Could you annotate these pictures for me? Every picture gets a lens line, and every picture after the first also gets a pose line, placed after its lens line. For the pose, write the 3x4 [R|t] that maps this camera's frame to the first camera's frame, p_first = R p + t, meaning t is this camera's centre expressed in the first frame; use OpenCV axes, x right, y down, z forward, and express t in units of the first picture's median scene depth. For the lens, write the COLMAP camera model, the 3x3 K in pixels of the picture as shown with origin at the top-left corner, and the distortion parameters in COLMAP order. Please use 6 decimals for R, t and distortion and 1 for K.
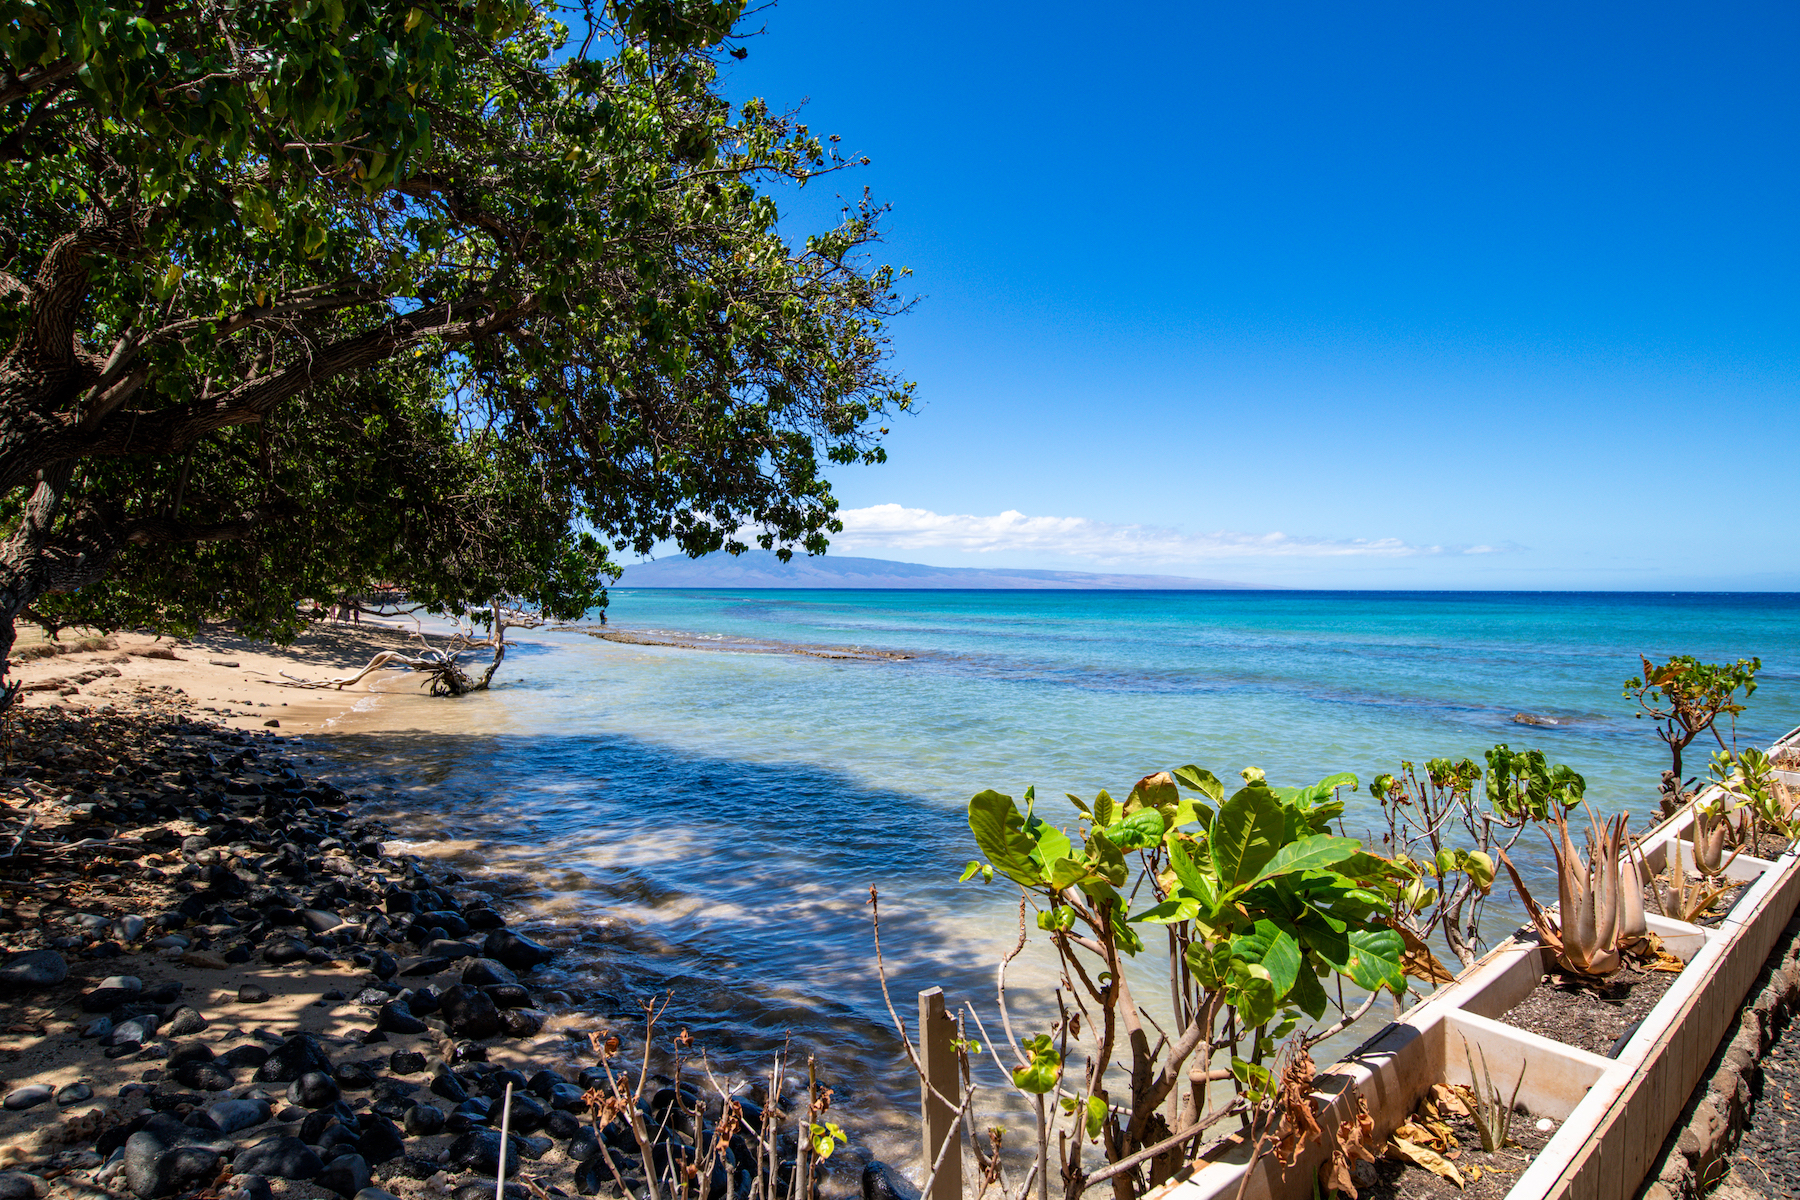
lens RADIAL K [[926.2, 0, 907.9], [0, 926.2, 600.4], [0, 0, 1]] dist [-0.055825, 0.008642]
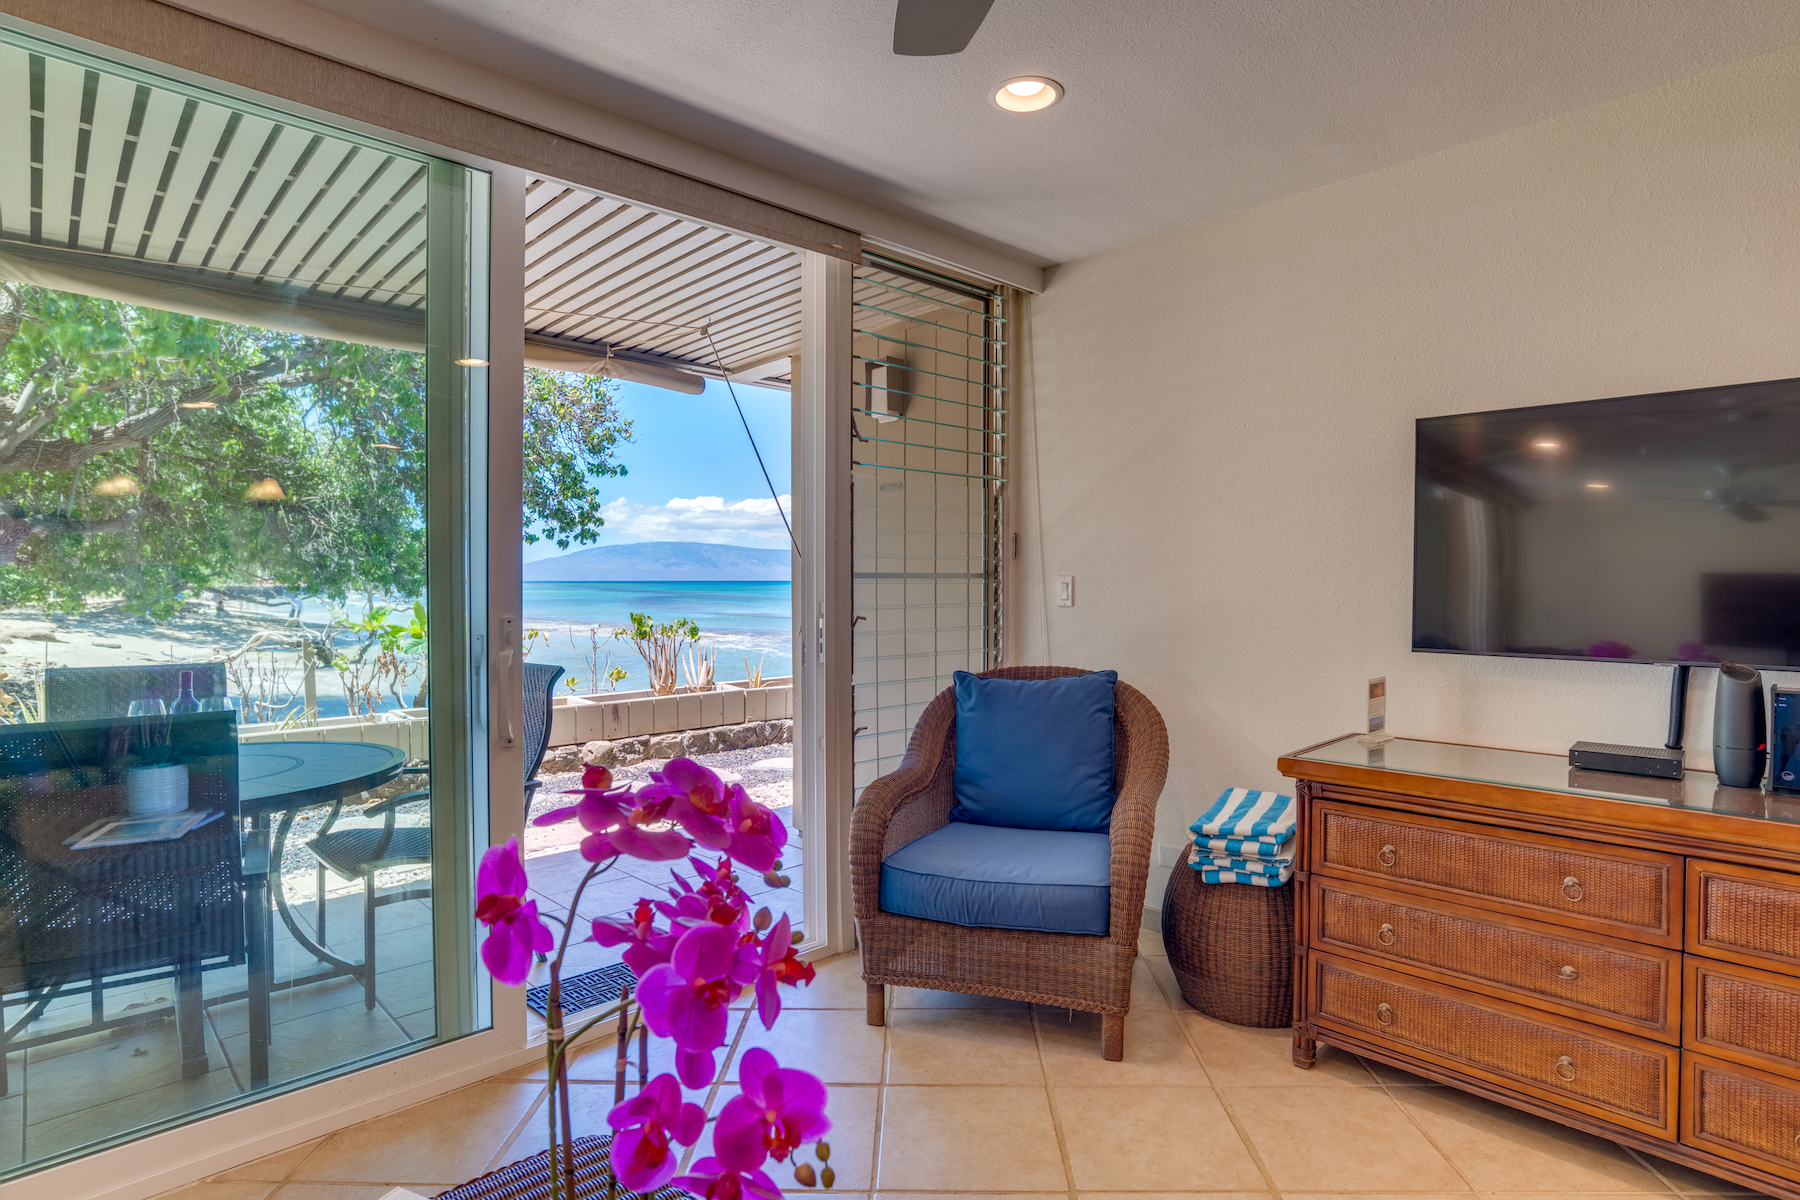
lens RADIAL K [[929.5, 0, 900.9], [0, 929.5, 596.2], [0, 0, 1]] dist [-0.024698, 0.006203]
pose [[0.997665, -0.006105, 0.068031, 0.245411], [0.005825, 0.999974, 0.004302, 0.021856], [-0.068055, -0.003895, 0.997674, -0.338695]]
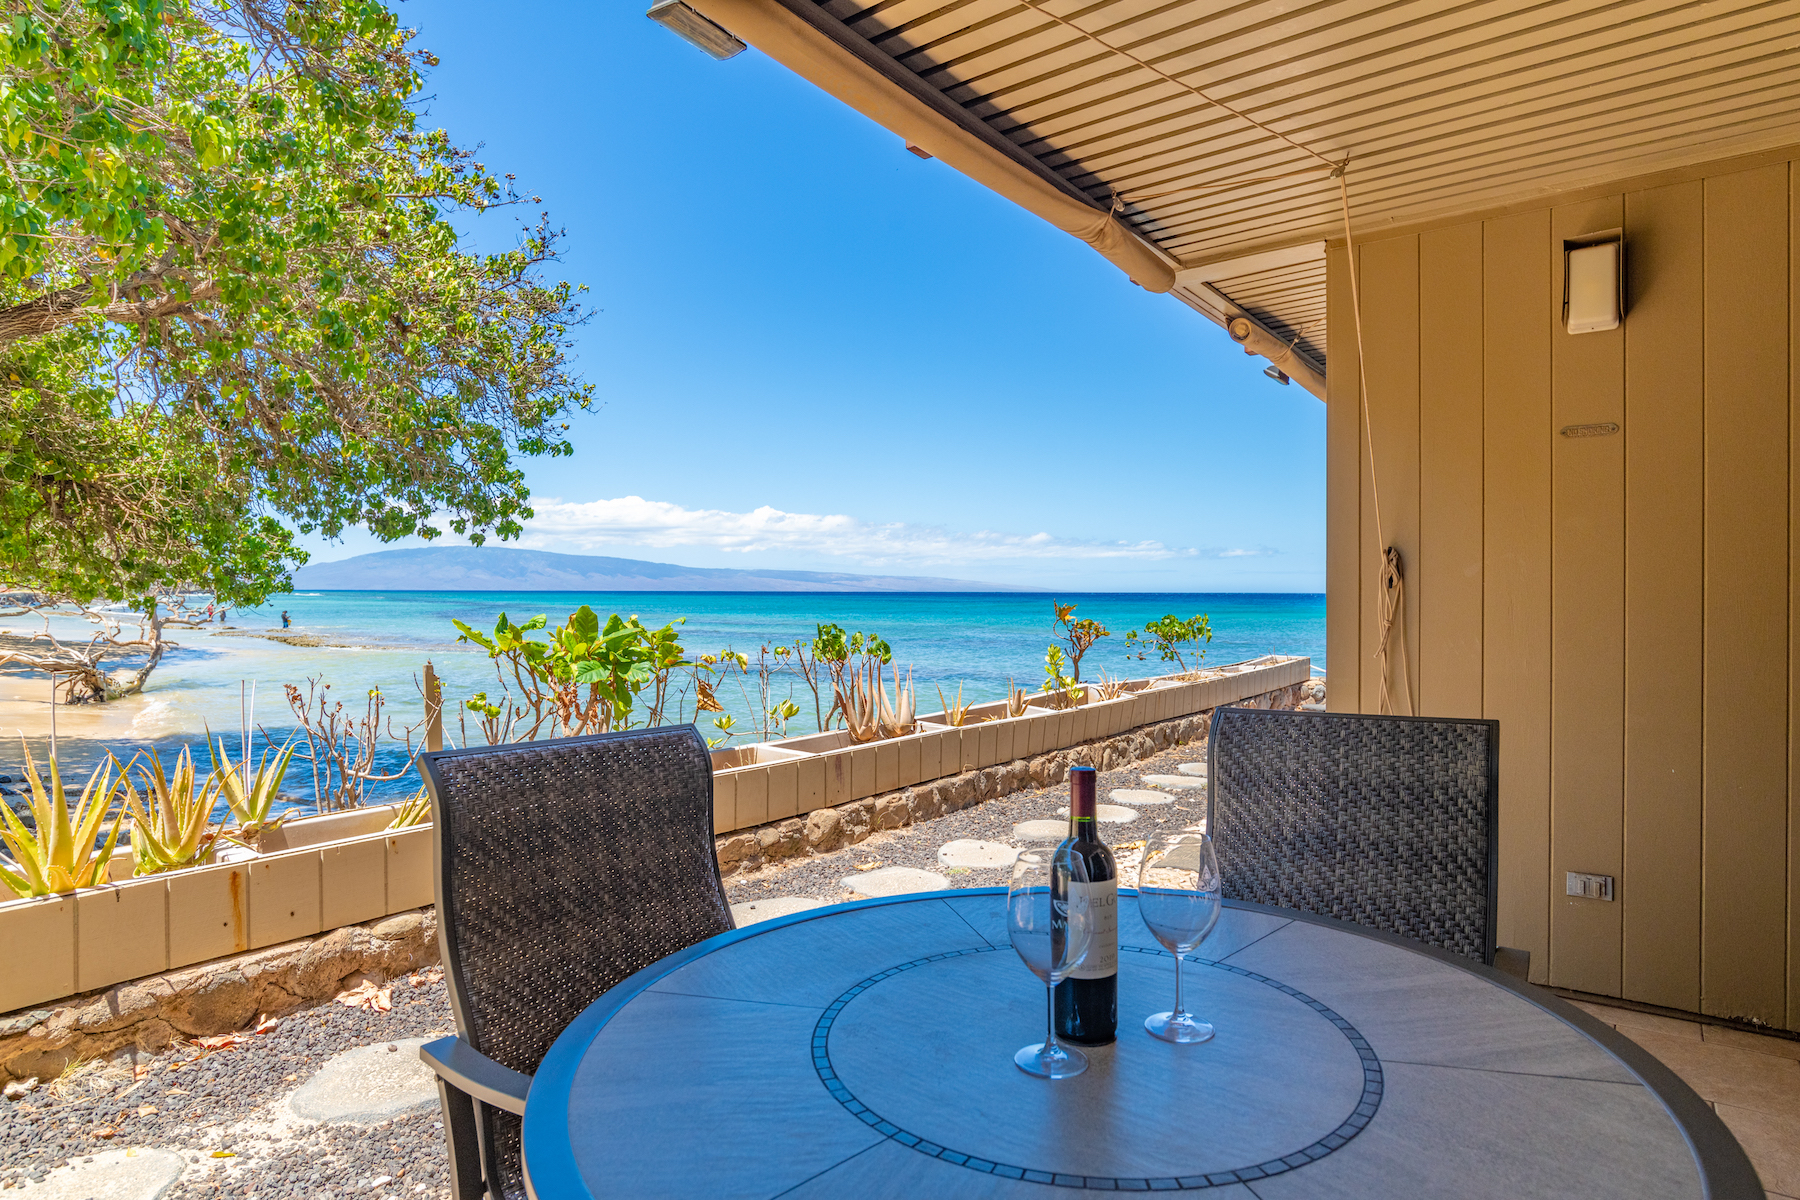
lens RADIAL K [[1000.6, 0, 898.5], [0, 1000.6, 599.4], [0, 0, 1]] dist [-0.028816, 0.010716]
pose [[0.972673, -0.001051, 0.232178, 0.066533], [0.002162, 0.999987, -0.004528, 0.024461], [-0.232170, 0.004906, 0.972663, -0.206202]]
